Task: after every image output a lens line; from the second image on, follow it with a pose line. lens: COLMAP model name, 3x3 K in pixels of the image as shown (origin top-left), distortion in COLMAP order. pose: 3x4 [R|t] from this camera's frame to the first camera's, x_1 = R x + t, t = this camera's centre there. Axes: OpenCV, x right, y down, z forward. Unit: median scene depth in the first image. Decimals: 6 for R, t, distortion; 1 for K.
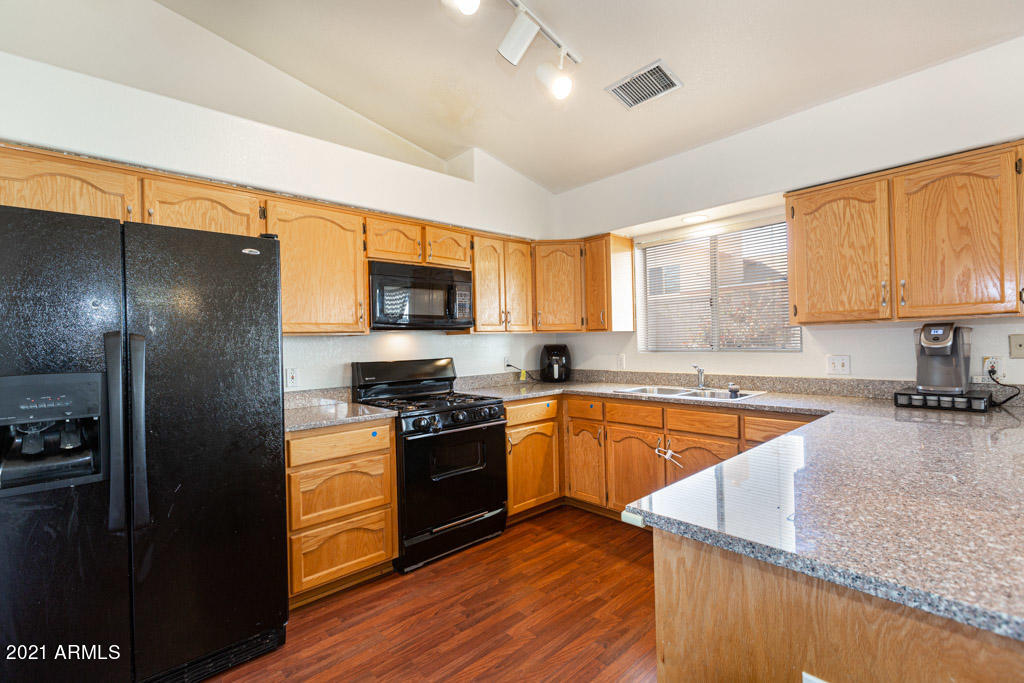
lens RADIAL K [[453.1, 0, 507.6], [0, 453.1, 342.0], [0, 0, 1]] dist [0.002241, 0.000036]
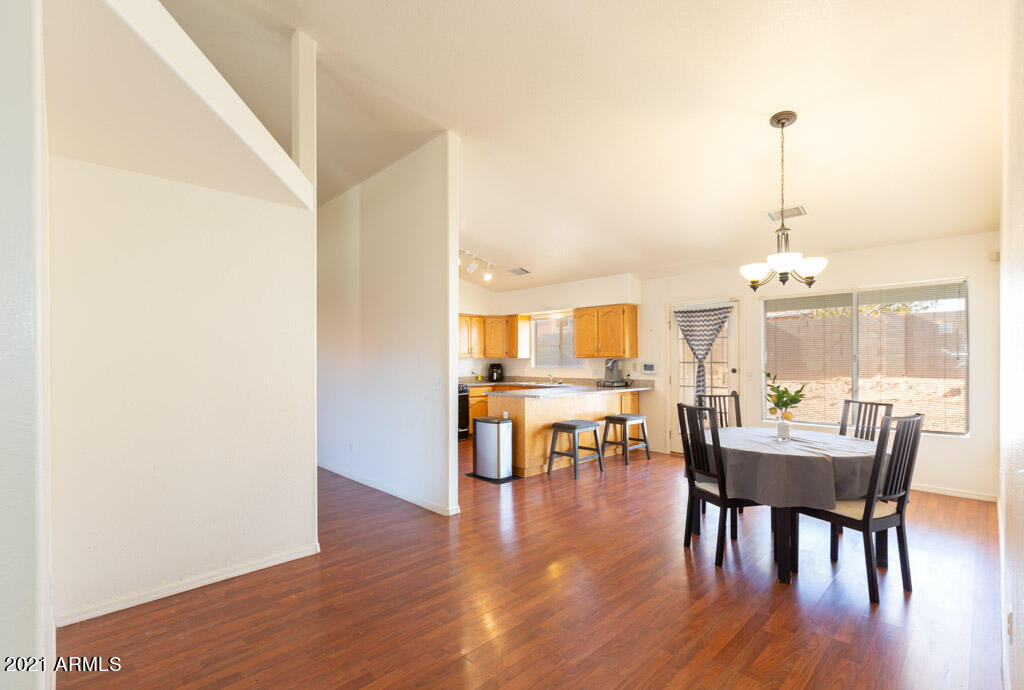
lens RADIAL K [[453.1, 0, 513.6], [0, 453.1, 362.0], [0, 0, 1]] dist [0.002241, 0.000036]
pose [[0.998408, 0.017325, 0.053676, 0.092458], [-0.017567, 0.999838, 0.004042, -0.013851], [-0.053597, -0.004979, 0.998550, -1.313702]]
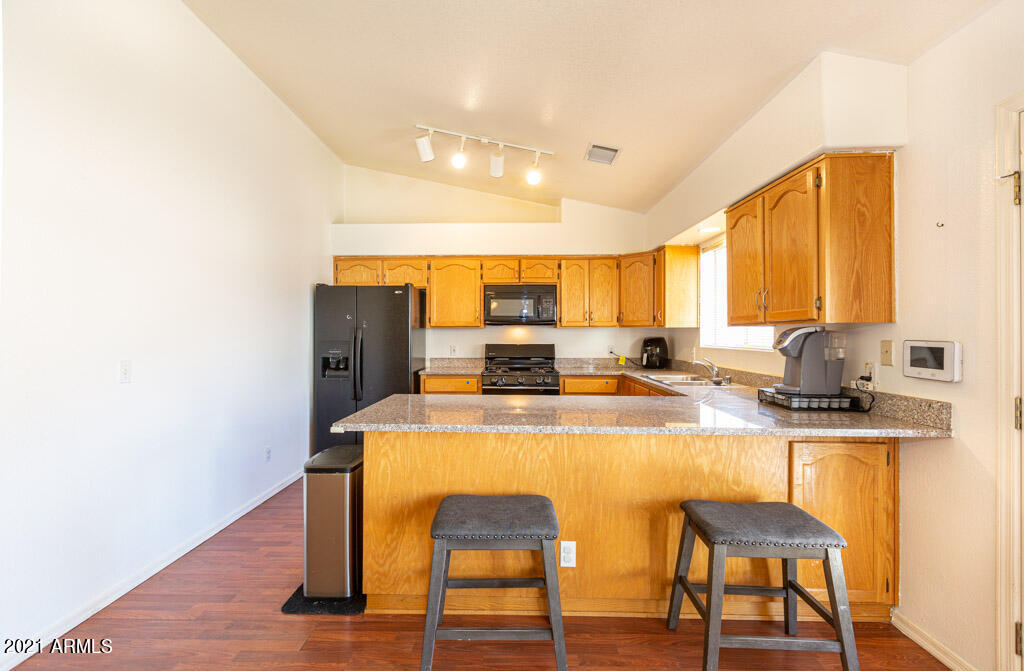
lens RADIAL K [[443.7, 0, 509.2], [0, 443.7, 329.1], [0, 0, 1]] dist [-0.012173, -0.000131]
pose [[0.733372, 0.017941, -0.679591, 0.758871], [-0.017971, 0.999814, 0.007001, -0.020800], [0.679590, 0.007078, 0.733558, -0.142306]]
